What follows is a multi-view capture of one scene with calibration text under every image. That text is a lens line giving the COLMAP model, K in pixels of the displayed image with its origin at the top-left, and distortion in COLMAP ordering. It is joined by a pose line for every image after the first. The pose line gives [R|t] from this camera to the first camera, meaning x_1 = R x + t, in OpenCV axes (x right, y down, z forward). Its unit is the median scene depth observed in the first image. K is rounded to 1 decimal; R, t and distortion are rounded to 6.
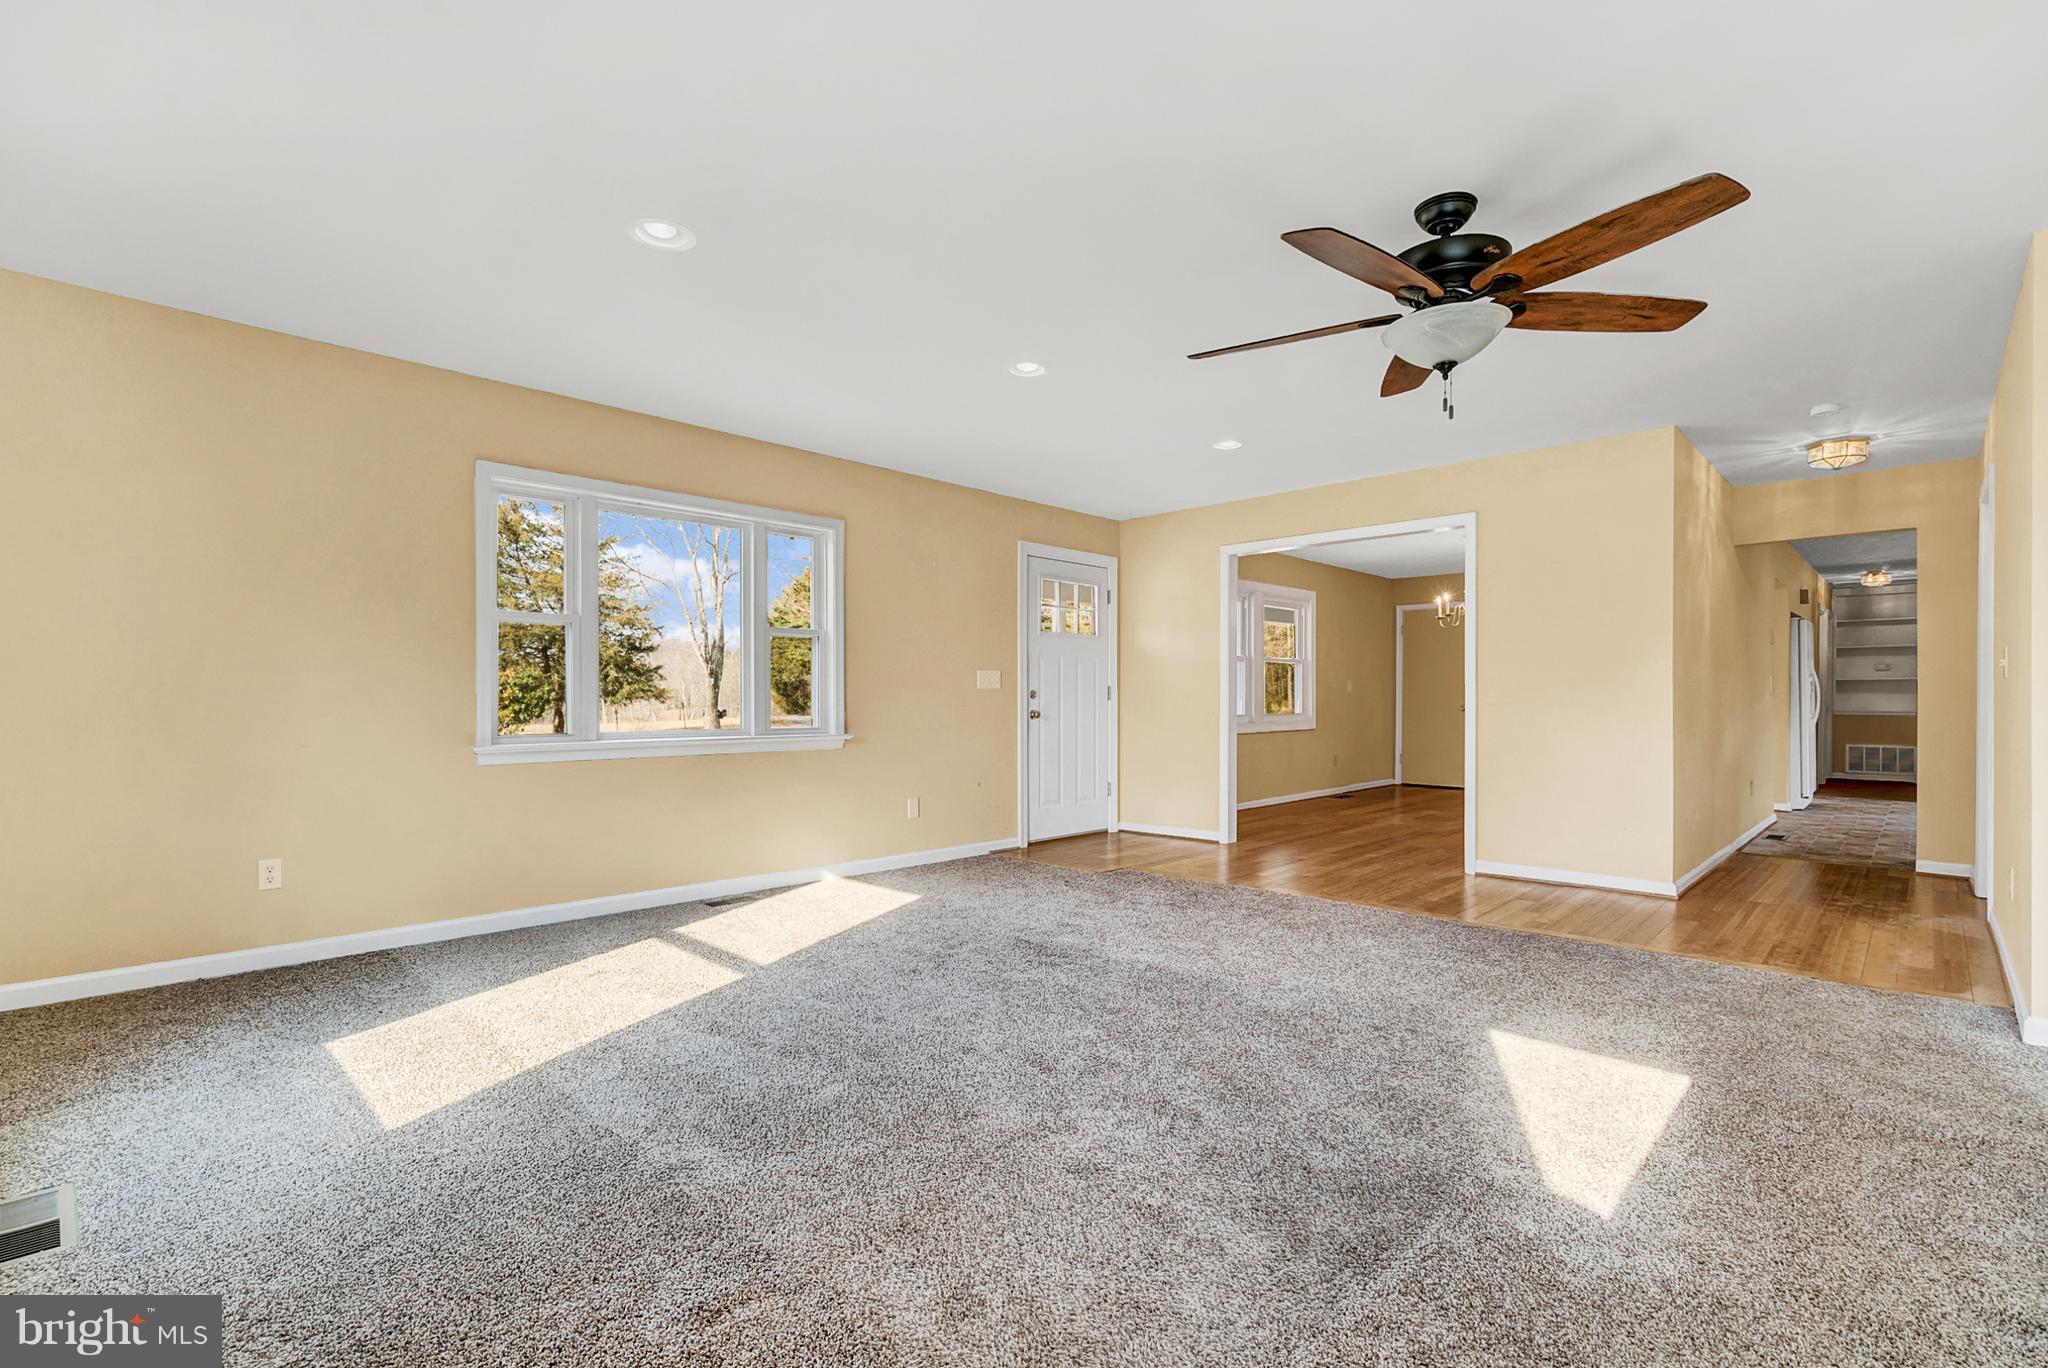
lens RADIAL K [[941.6, 0, 1026.9], [0, 941.6, 688.8], [0, 0, 1]] dist [-0.002640, 0.001254]
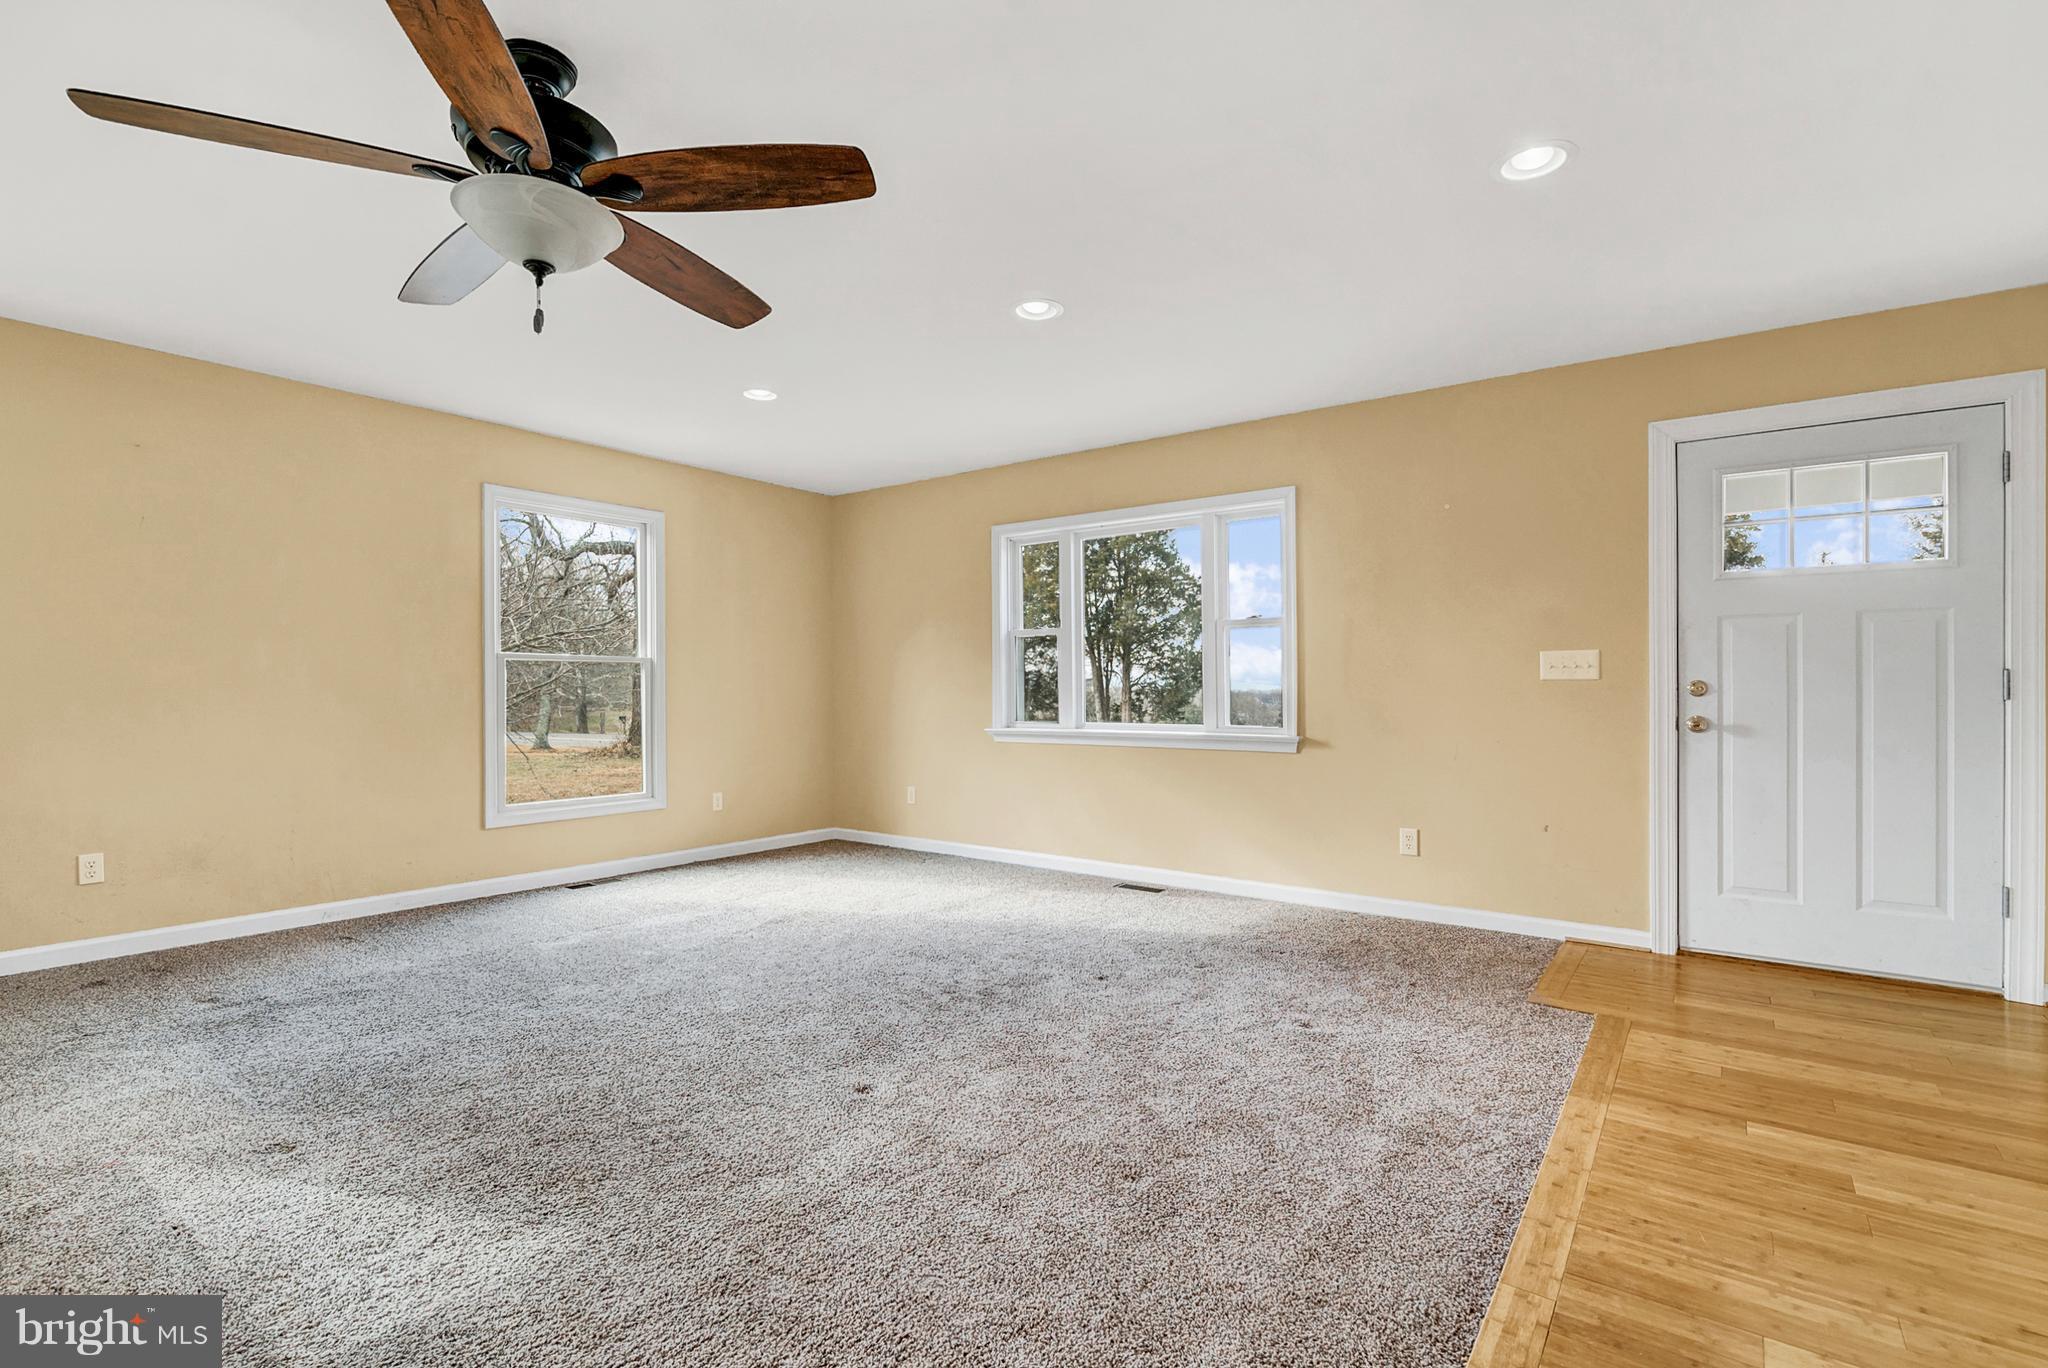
lens RADIAL K [[941.6, 0, 1028.1], [0, 941.6, 694.7], [0, 0, 1]] dist [-0.002640, 0.001254]
pose [[0.125942, 0.003204, -0.992032, 0.516863], [0.007910, 0.999960, 0.004234, 0.004272], [0.992006, -0.008380, 0.125911, 0.538612]]
